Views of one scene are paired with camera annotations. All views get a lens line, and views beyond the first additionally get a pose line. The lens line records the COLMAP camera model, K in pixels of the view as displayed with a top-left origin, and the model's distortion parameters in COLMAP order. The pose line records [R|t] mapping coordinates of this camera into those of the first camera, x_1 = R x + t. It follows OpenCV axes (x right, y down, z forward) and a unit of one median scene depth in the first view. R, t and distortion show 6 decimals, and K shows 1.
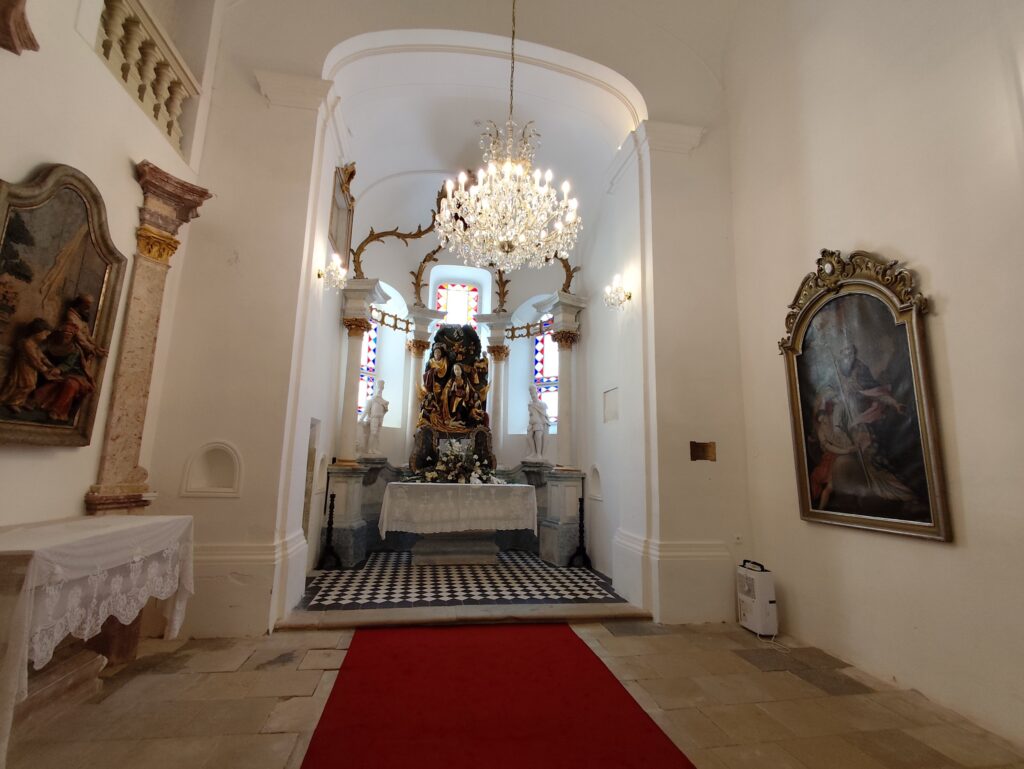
lens RADIAL K [[473.5, 0, 510.2], [0, 473.5, 382.0], [0, 0, 1]] dist [0.001936, 0.000081]
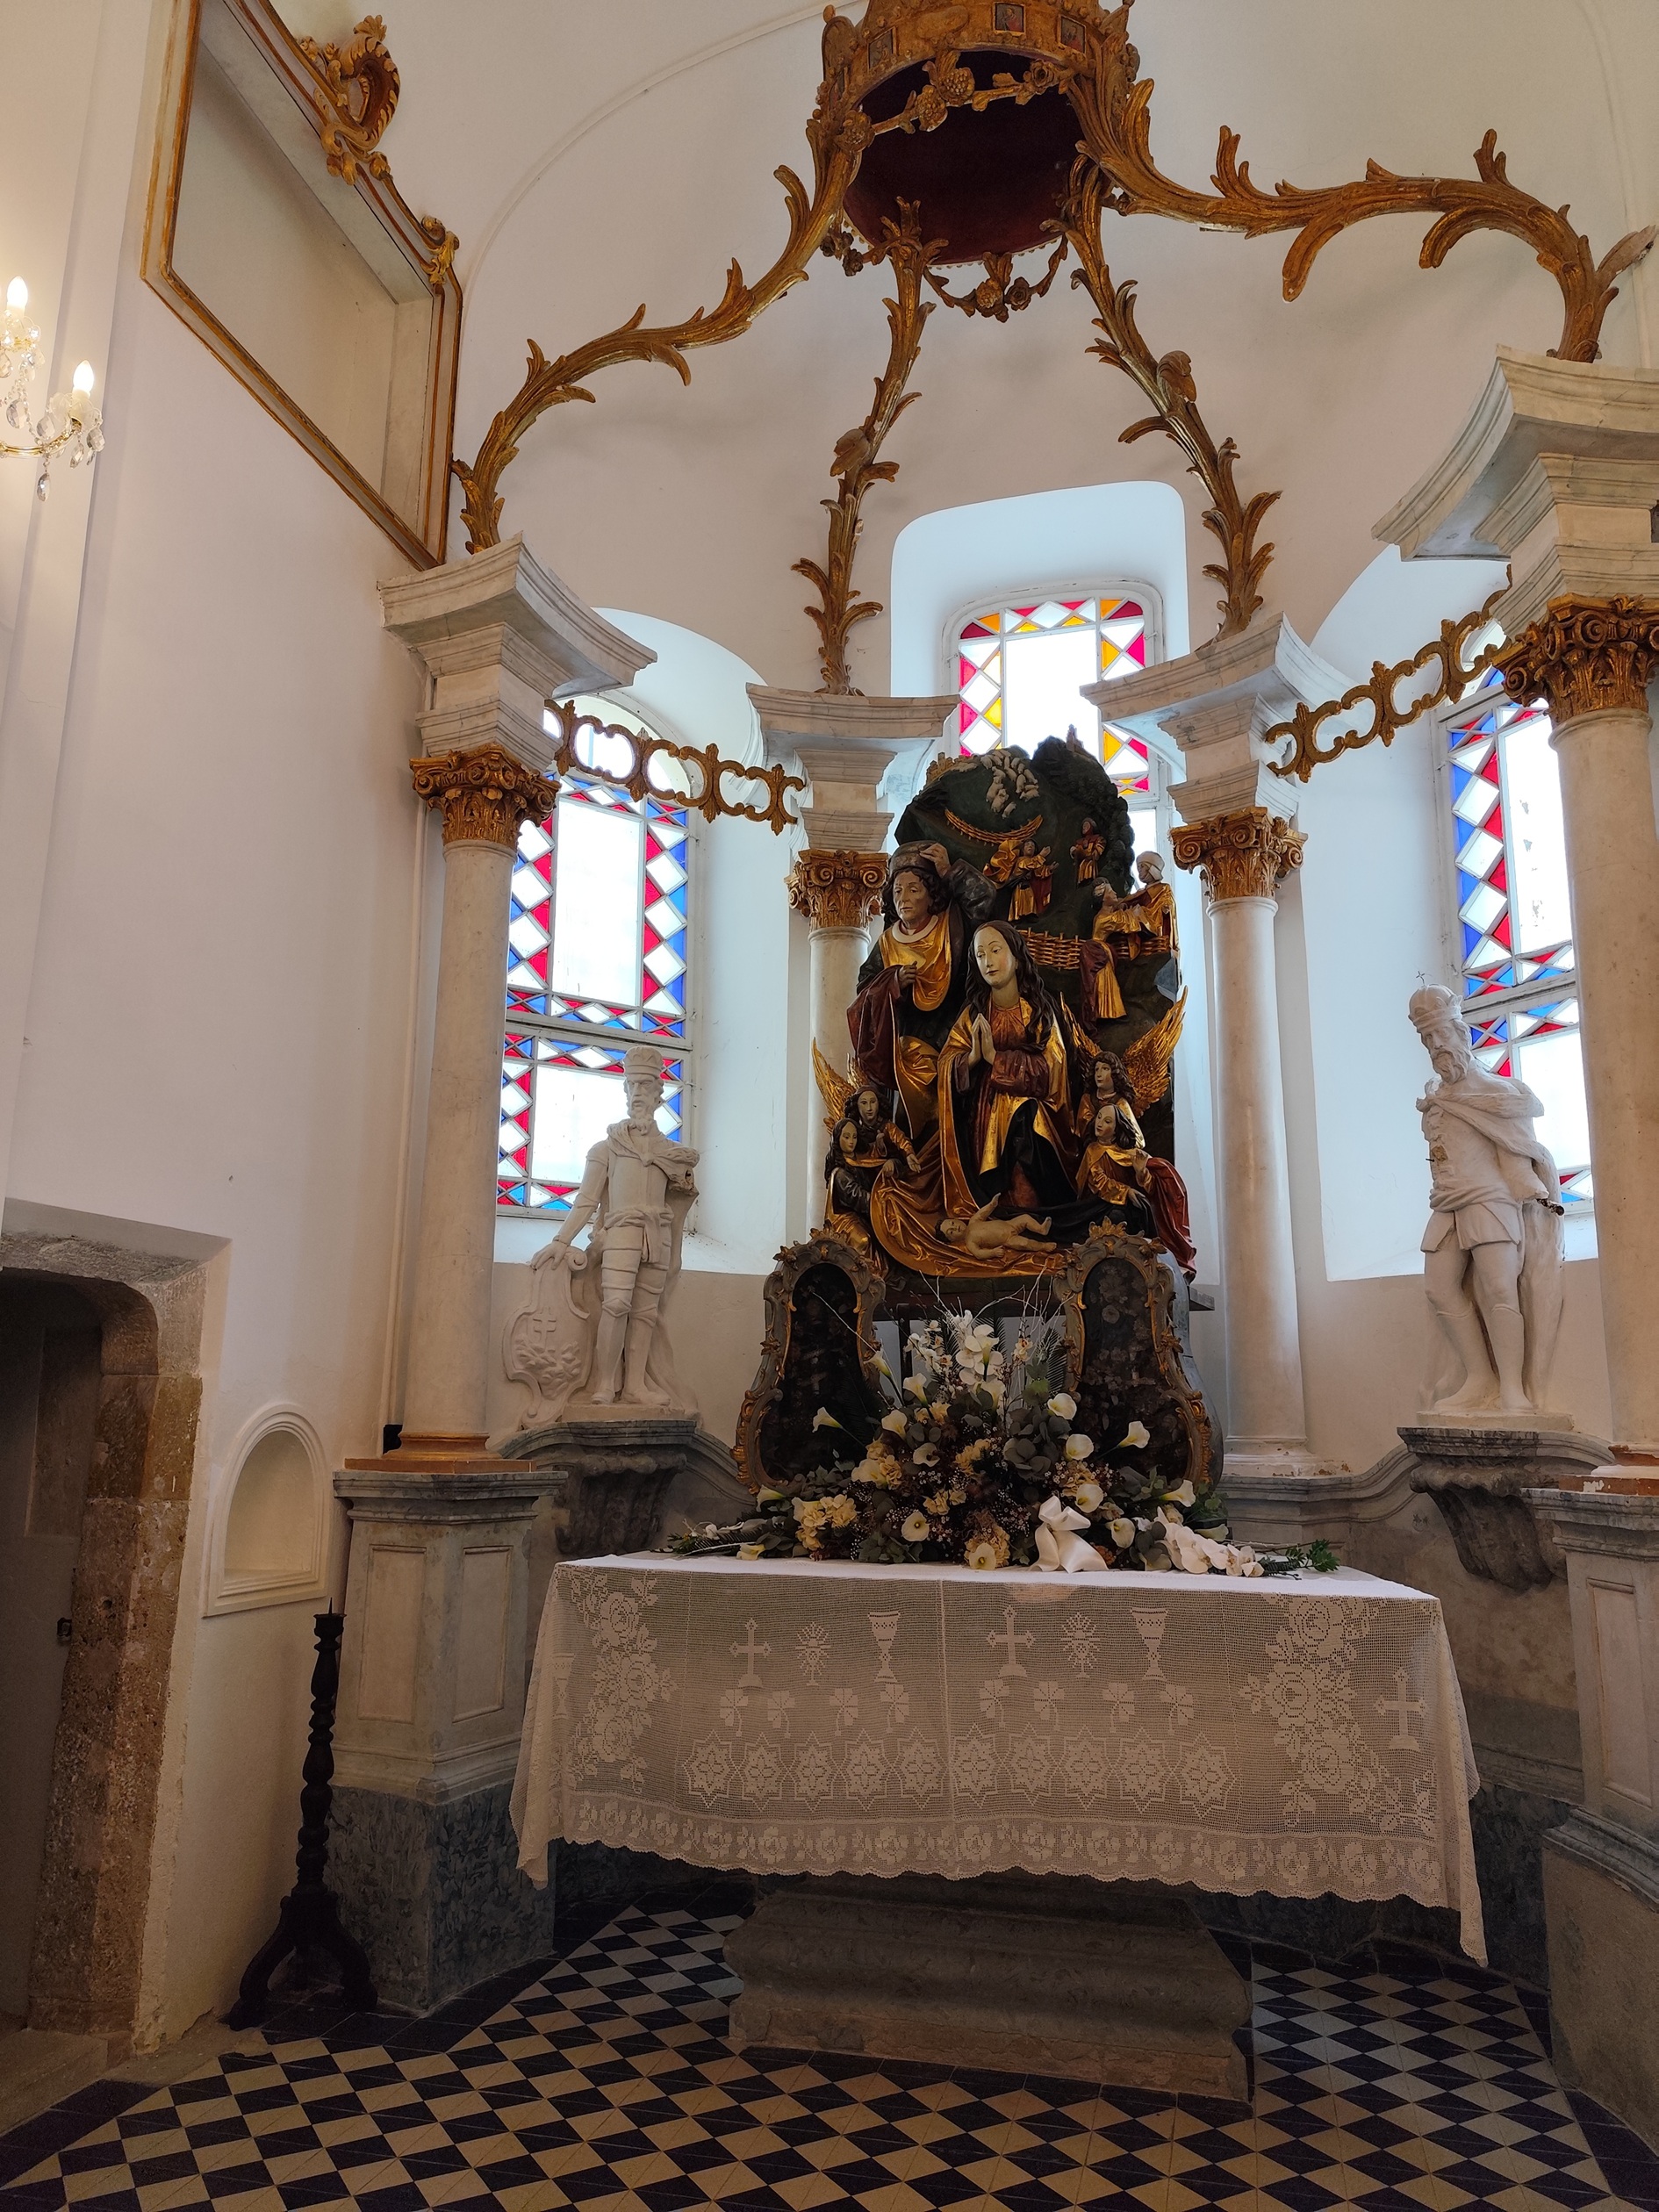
lens RADIAL K [[1543.5, 0, 830.7], [0, 1543.5, 1102.6], [0, 0, 1]] dist [0.022321, -0.019689]
pose [[0.908278, -0.102349, -0.405655, 0.077673], [0.083243, 0.994439, -0.064519, 0.070650], [0.410003, 0.024833, 0.911746, 0.411684]]
